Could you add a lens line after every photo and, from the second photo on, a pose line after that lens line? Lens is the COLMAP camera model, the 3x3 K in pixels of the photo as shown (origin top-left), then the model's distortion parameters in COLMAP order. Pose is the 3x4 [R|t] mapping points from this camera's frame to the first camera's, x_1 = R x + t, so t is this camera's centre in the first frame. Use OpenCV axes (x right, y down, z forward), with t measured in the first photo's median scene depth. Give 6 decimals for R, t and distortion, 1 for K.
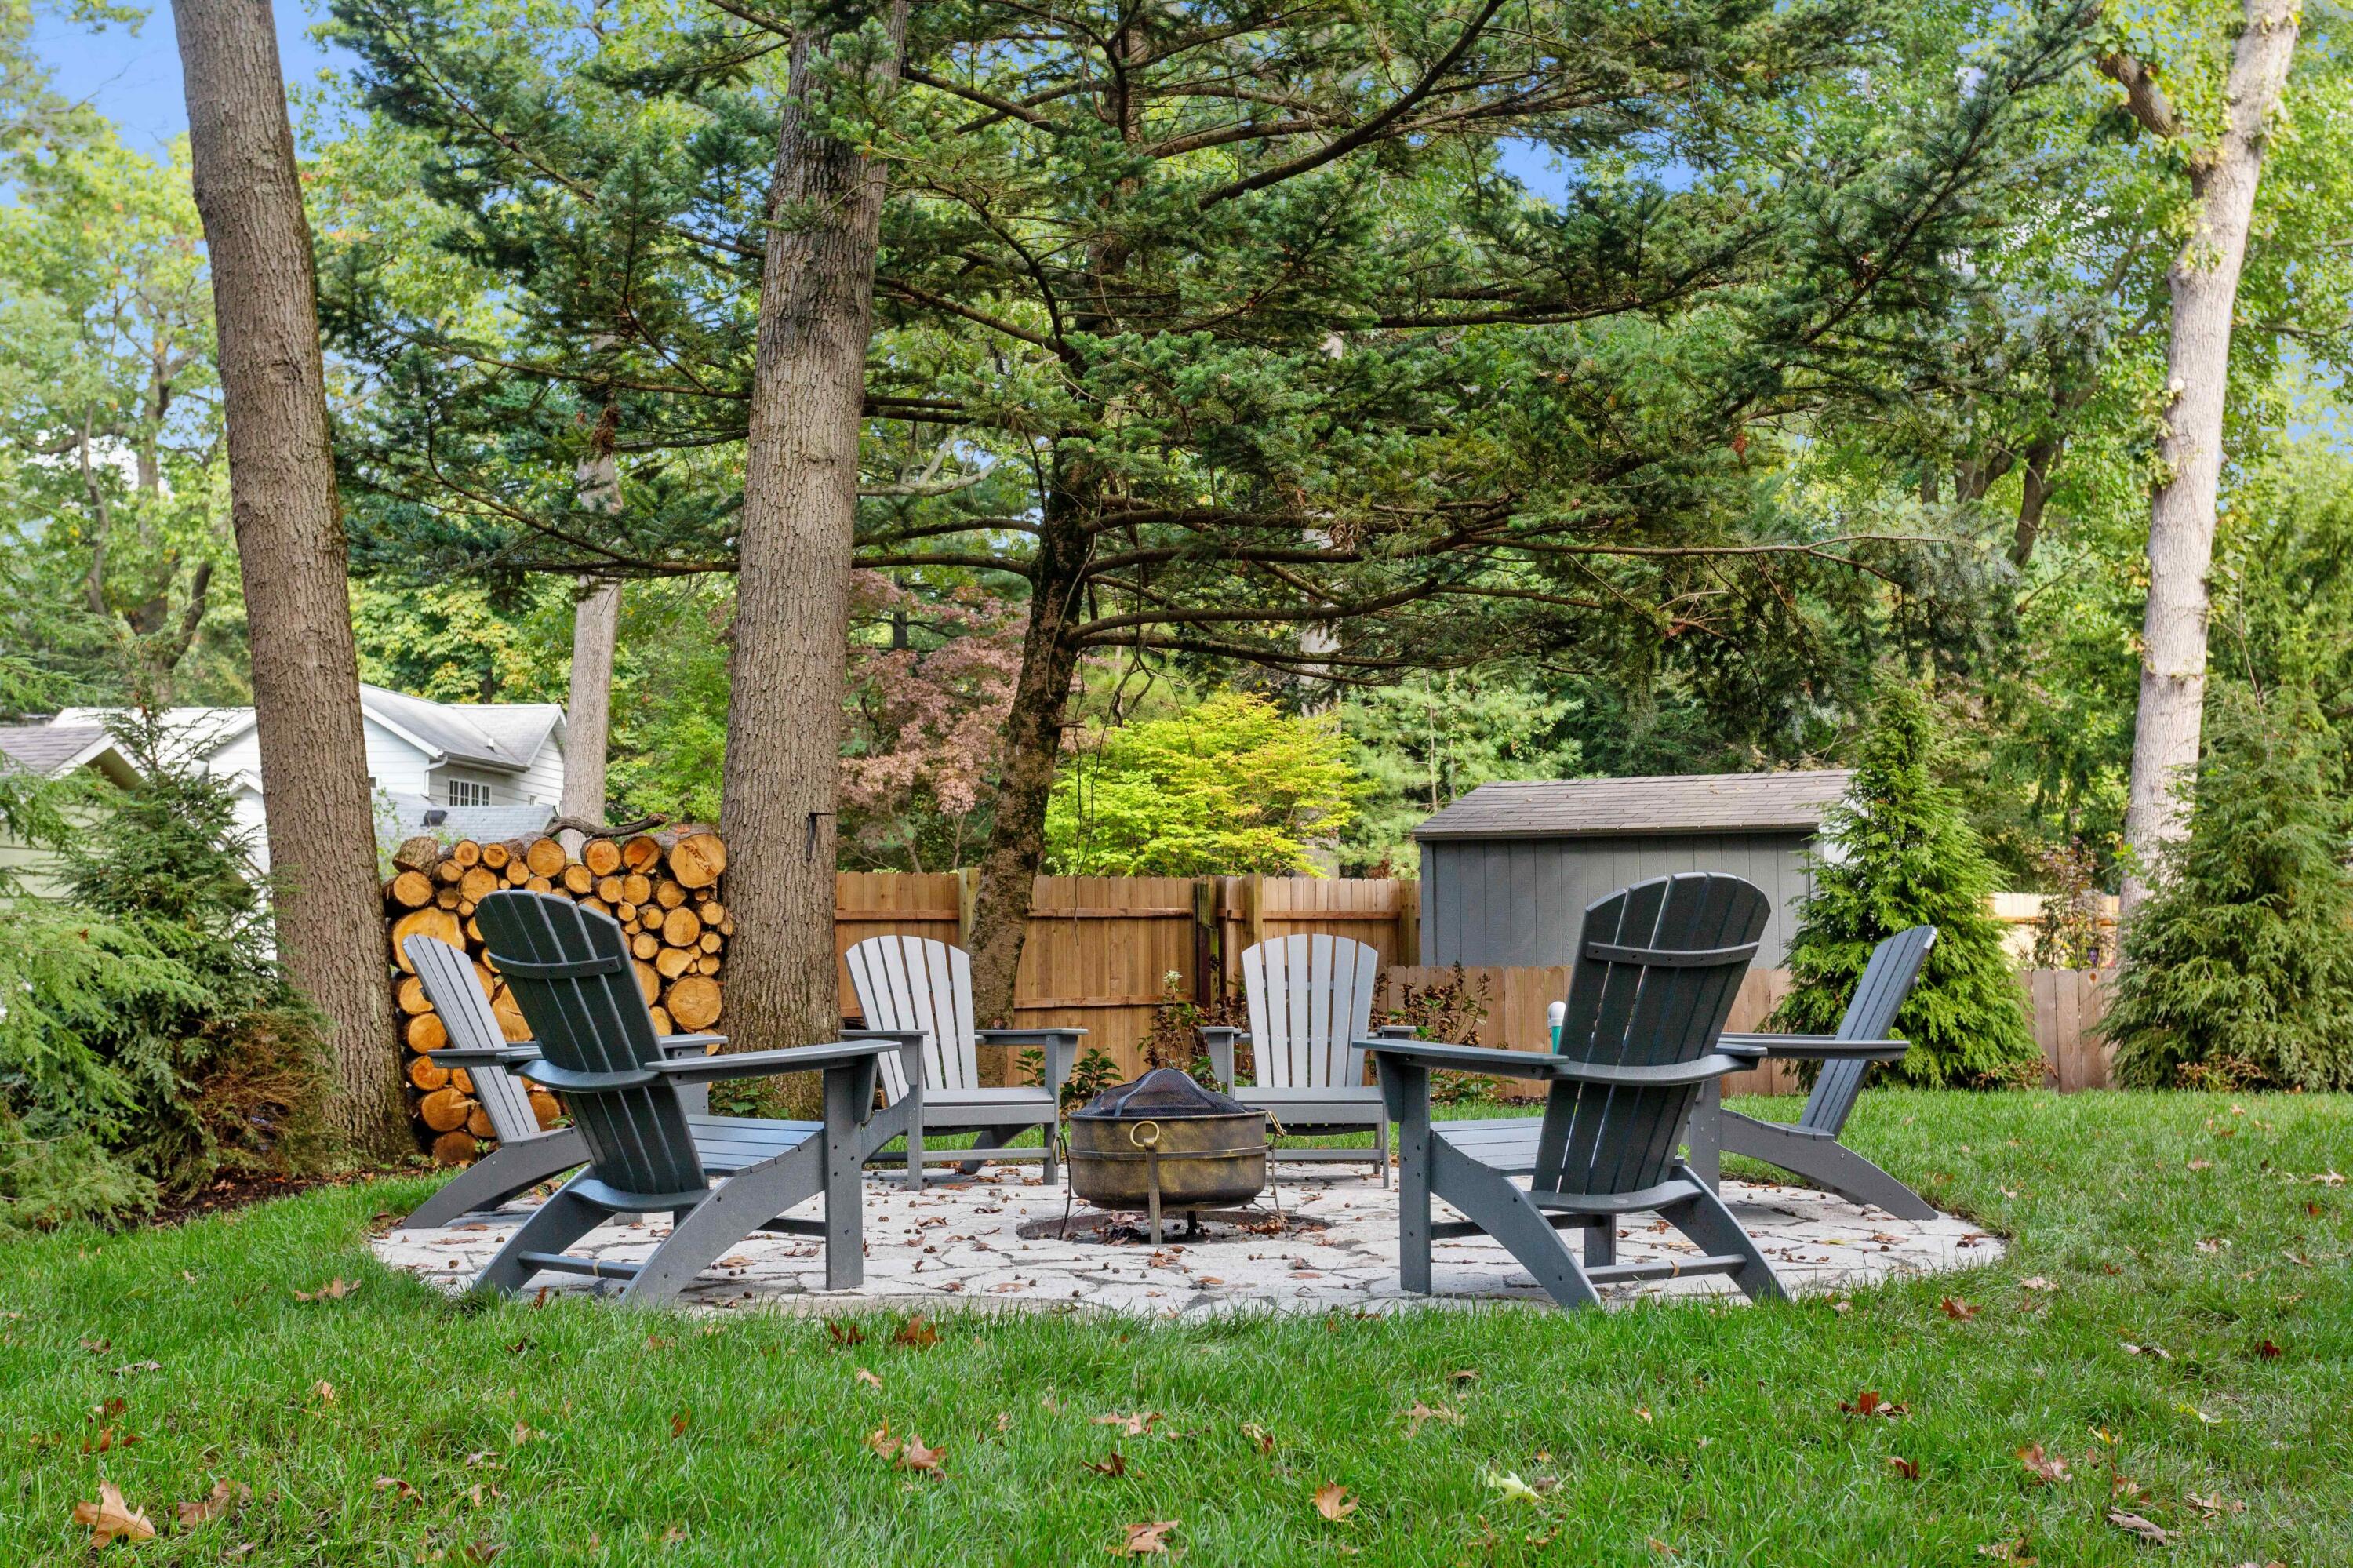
lens RADIAL K [[2577.1, 0, 1176.5], [0, 2577.1, 784.0], [0, 0, 1]] dist [0.019772, 0.020522]
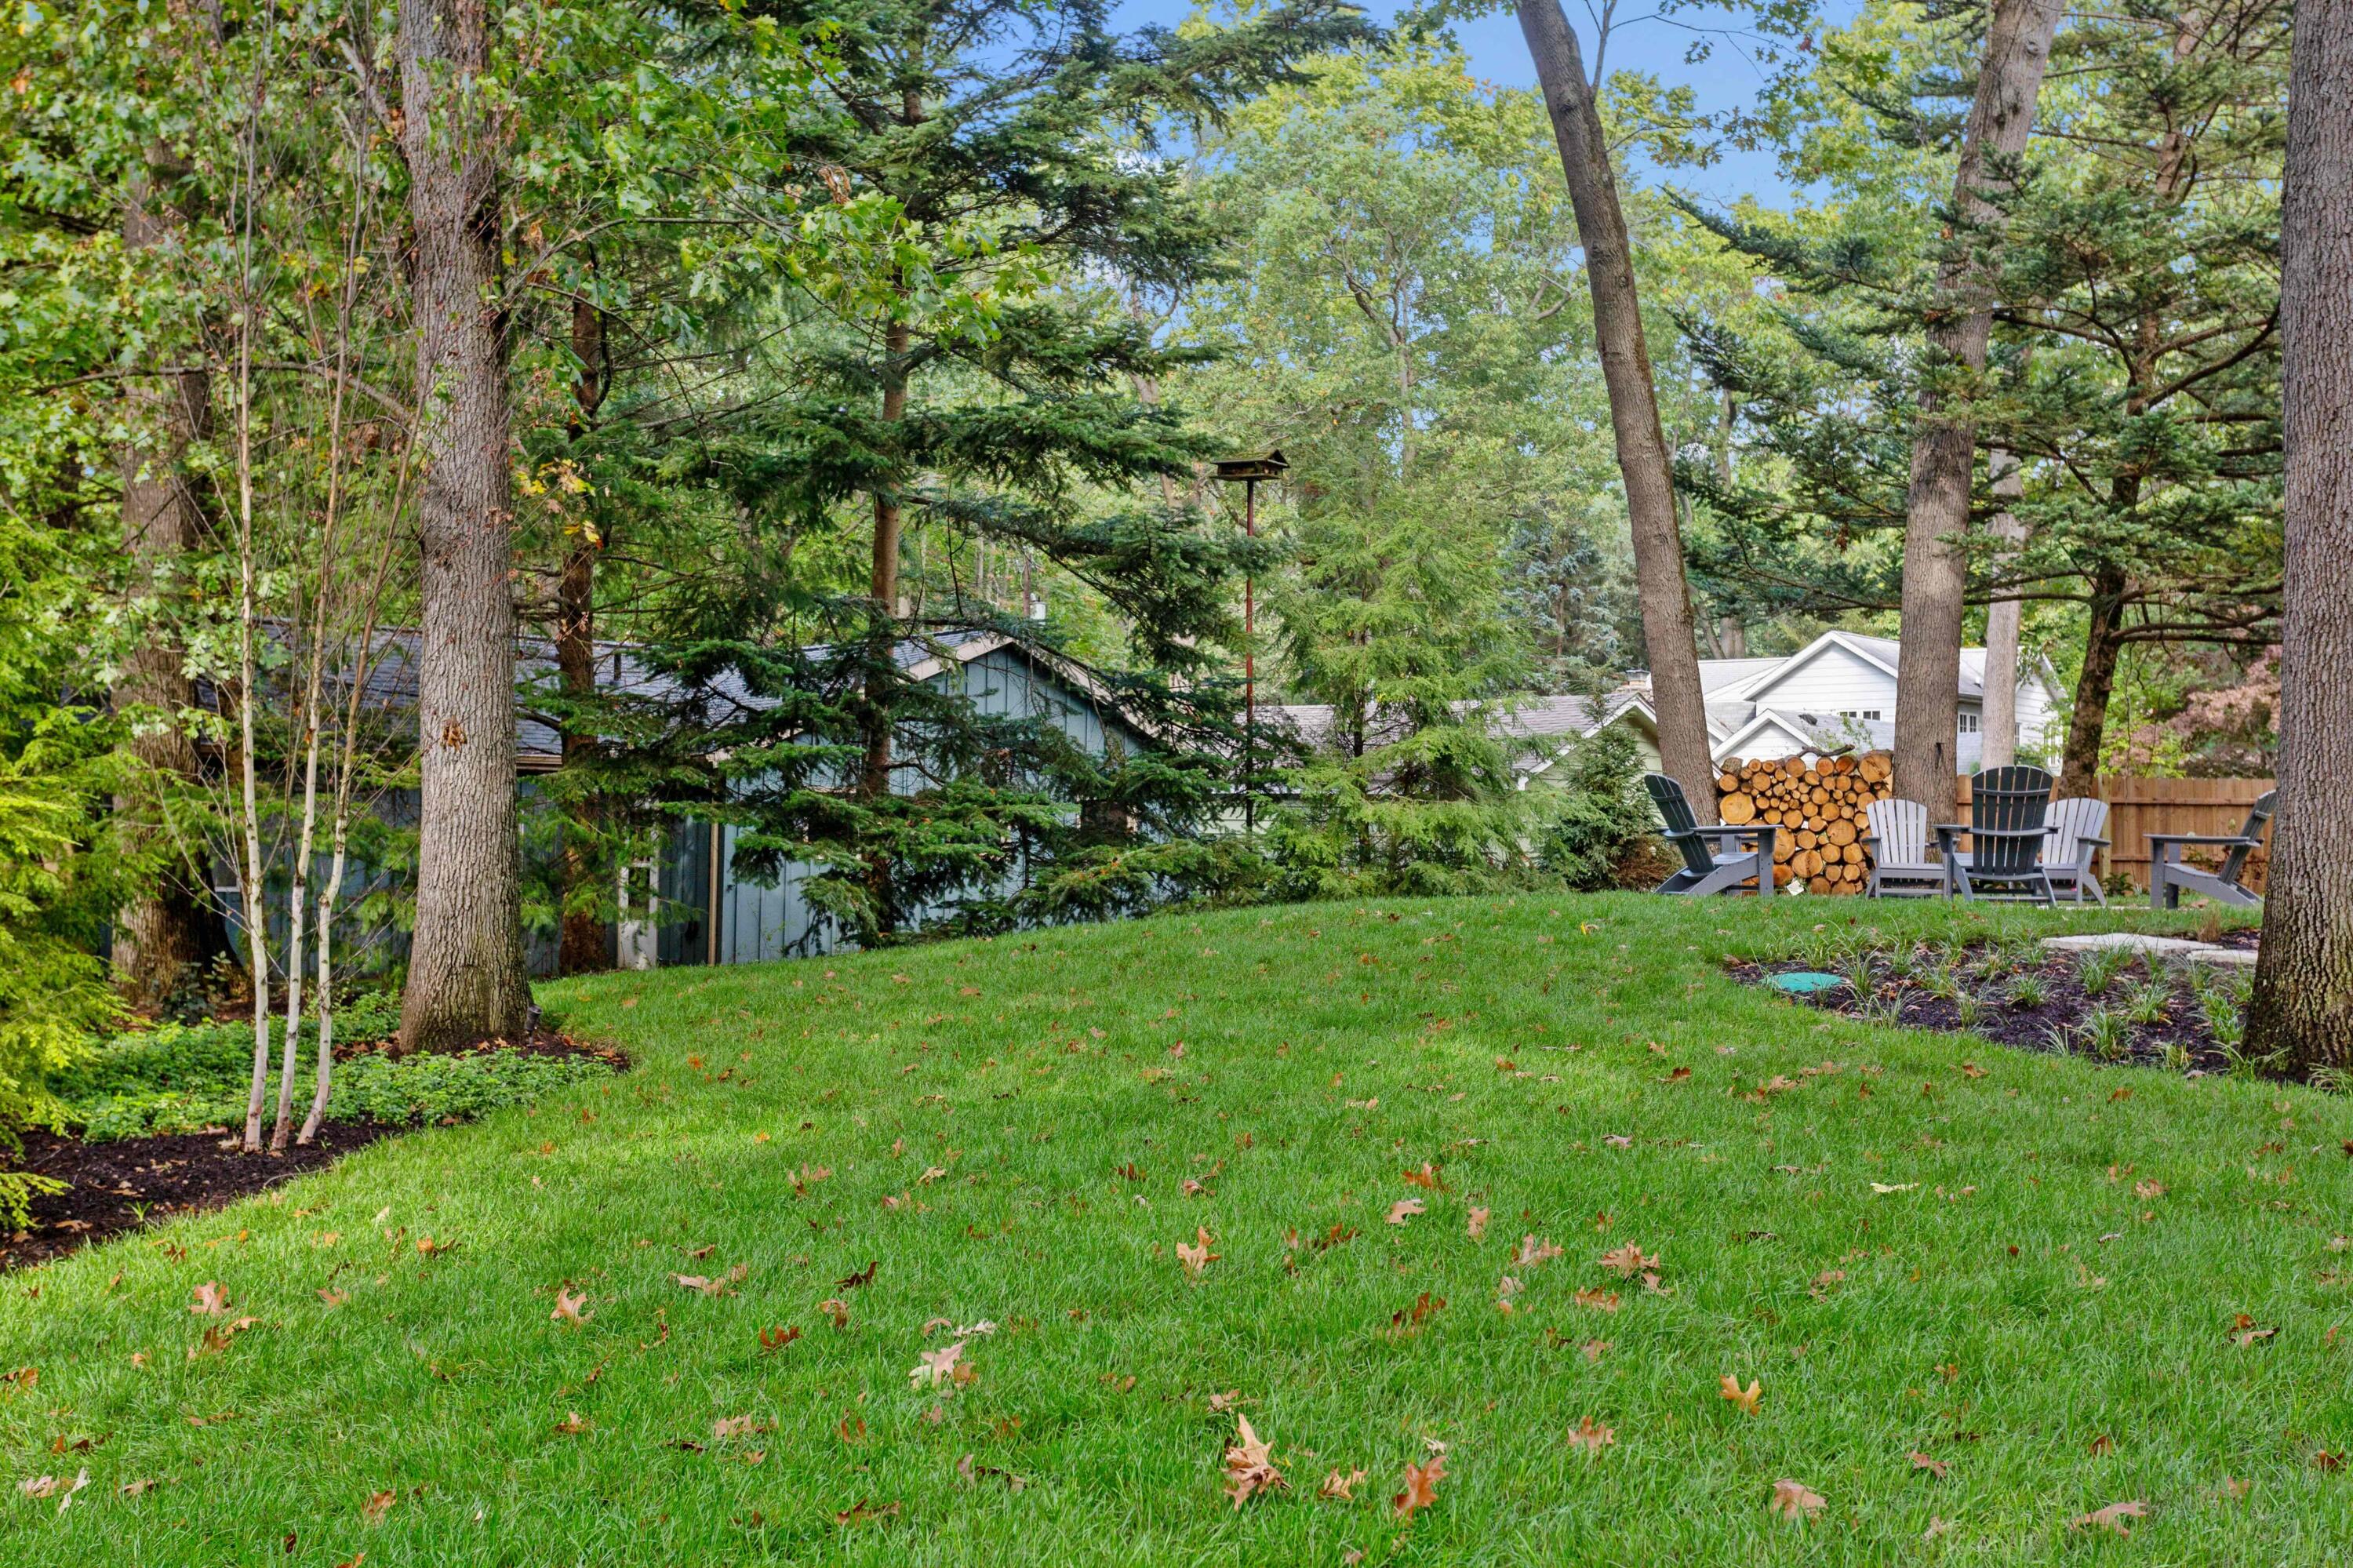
lens RADIAL K [[2577.1, 0, 1176.5], [0, 2577.1, 784.0], [0, 0, 1]] dist [0.019772, 0.020522]
pose [[0.819226, -0.004792, -0.573450, 0.503333], [0.022371, 0.999471, 0.023608, -0.016028], [0.573034, -0.032169, 0.818900, -0.897917]]
